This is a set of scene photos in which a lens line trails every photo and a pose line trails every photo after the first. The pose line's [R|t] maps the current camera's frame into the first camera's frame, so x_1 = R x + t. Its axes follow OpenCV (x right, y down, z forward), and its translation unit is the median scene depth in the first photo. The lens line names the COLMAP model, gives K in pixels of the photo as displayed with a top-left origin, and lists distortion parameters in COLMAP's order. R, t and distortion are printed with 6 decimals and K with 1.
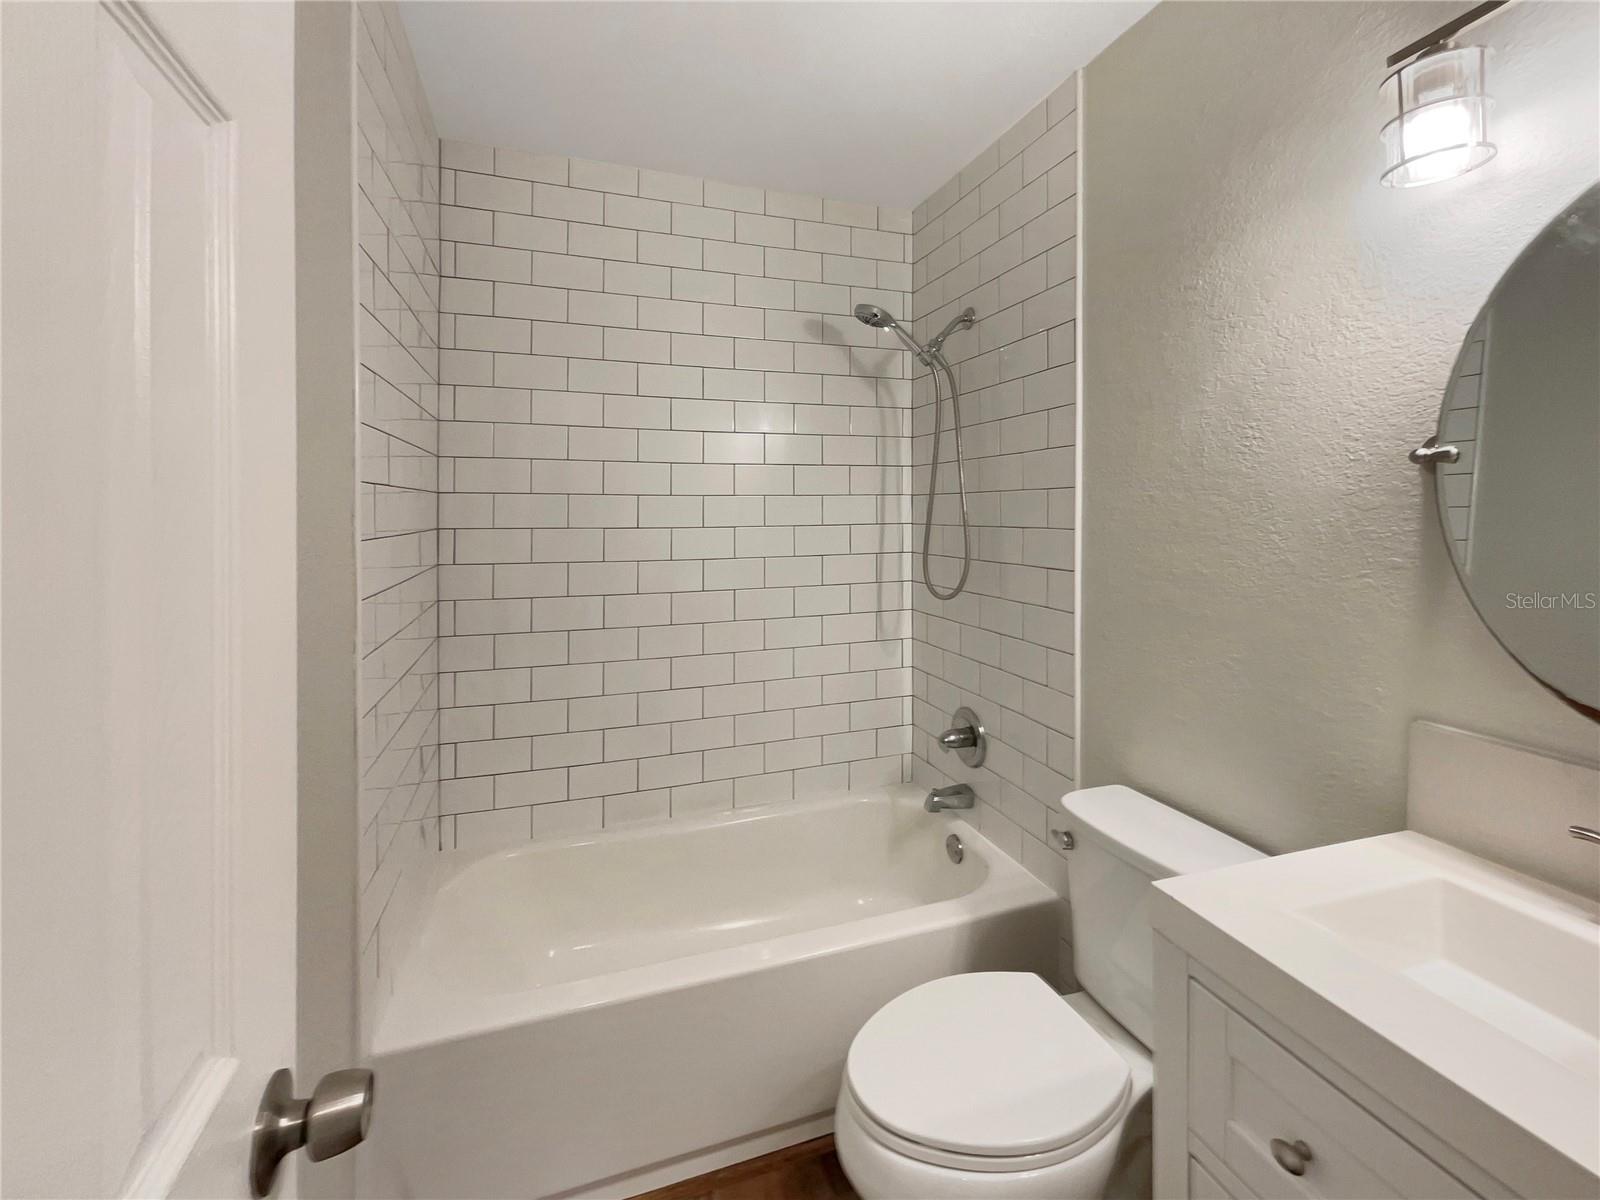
lens RADIAL K [[656.7, 0, 789.9], [0, 656.7, 604.0], [0, 0, 1]] dist [-0.000761, -0.004267]
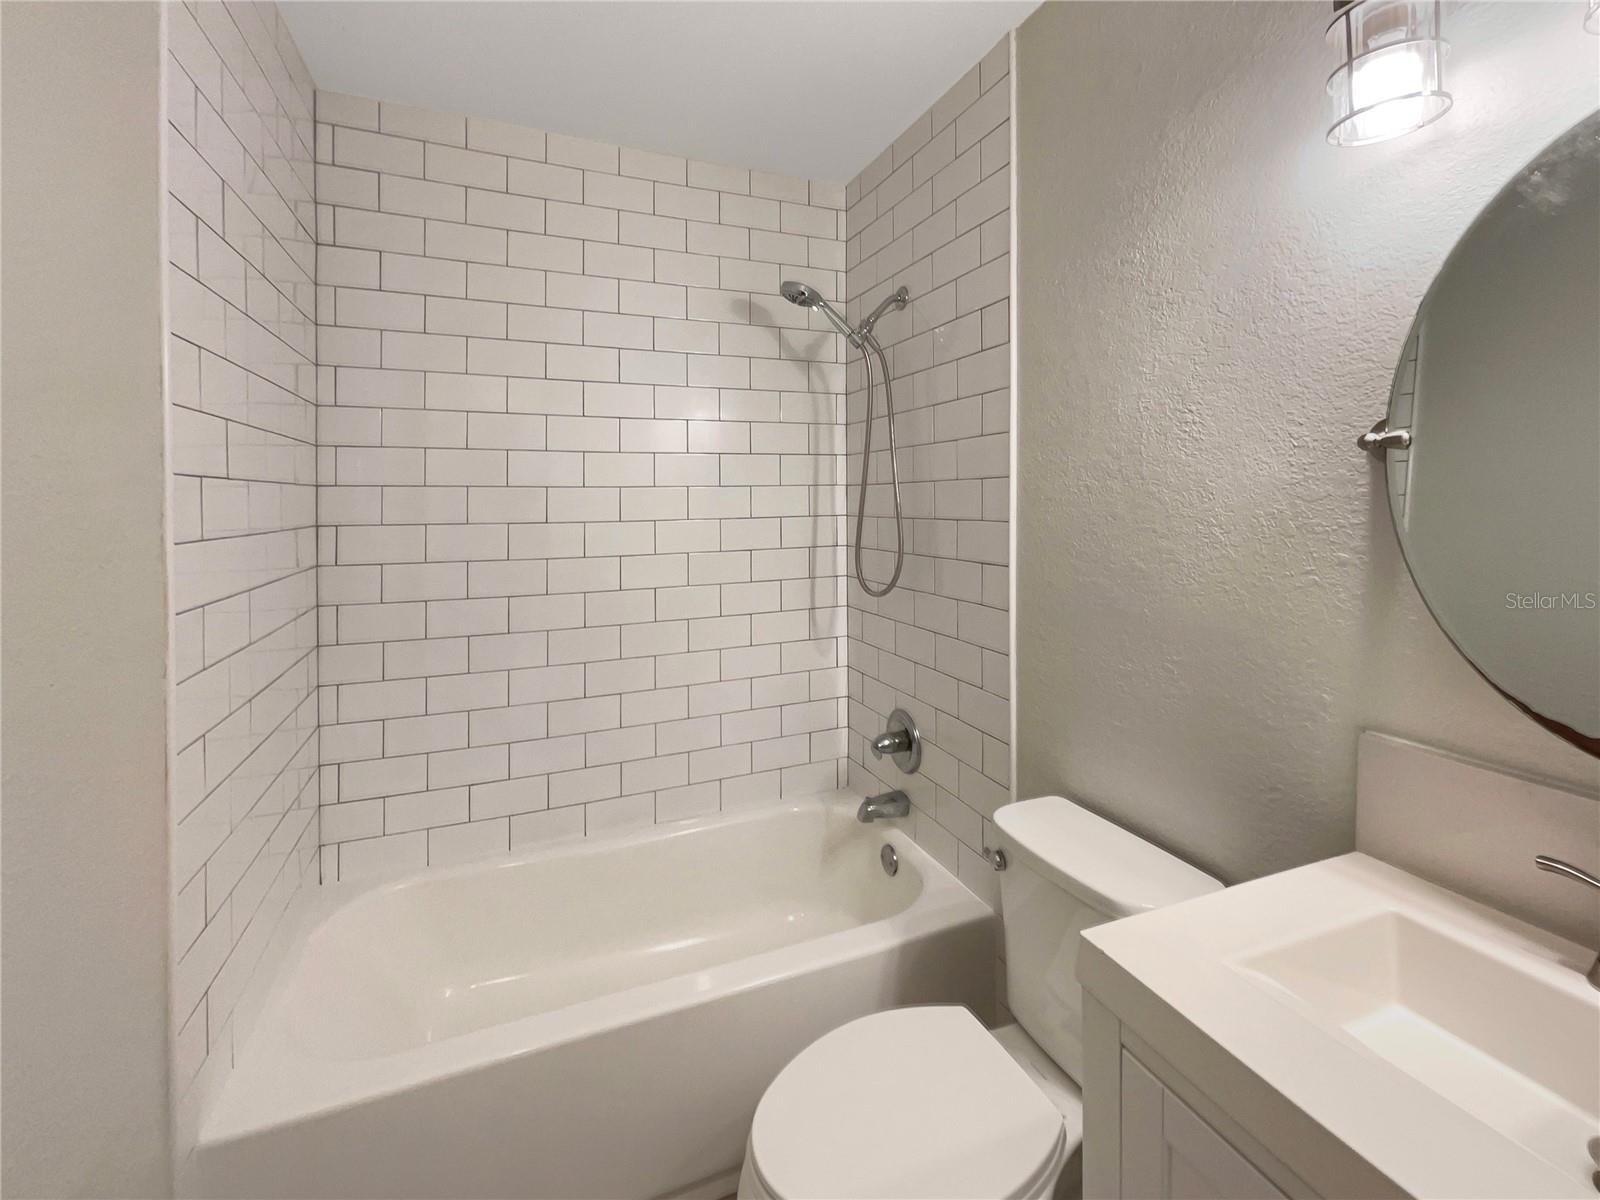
lens RADIAL K [[637.2, 0, 791.6], [0, 637.2, 599.3], [0, 0, 1]] dist [-0.001124, -0.004105]
pose [[0.998659, -0.013538, 0.049971, 0.078029], [0.012794, 0.999803, 0.015176, -0.020953], [-0.050166, -0.014516, 0.998635, 0.106432]]
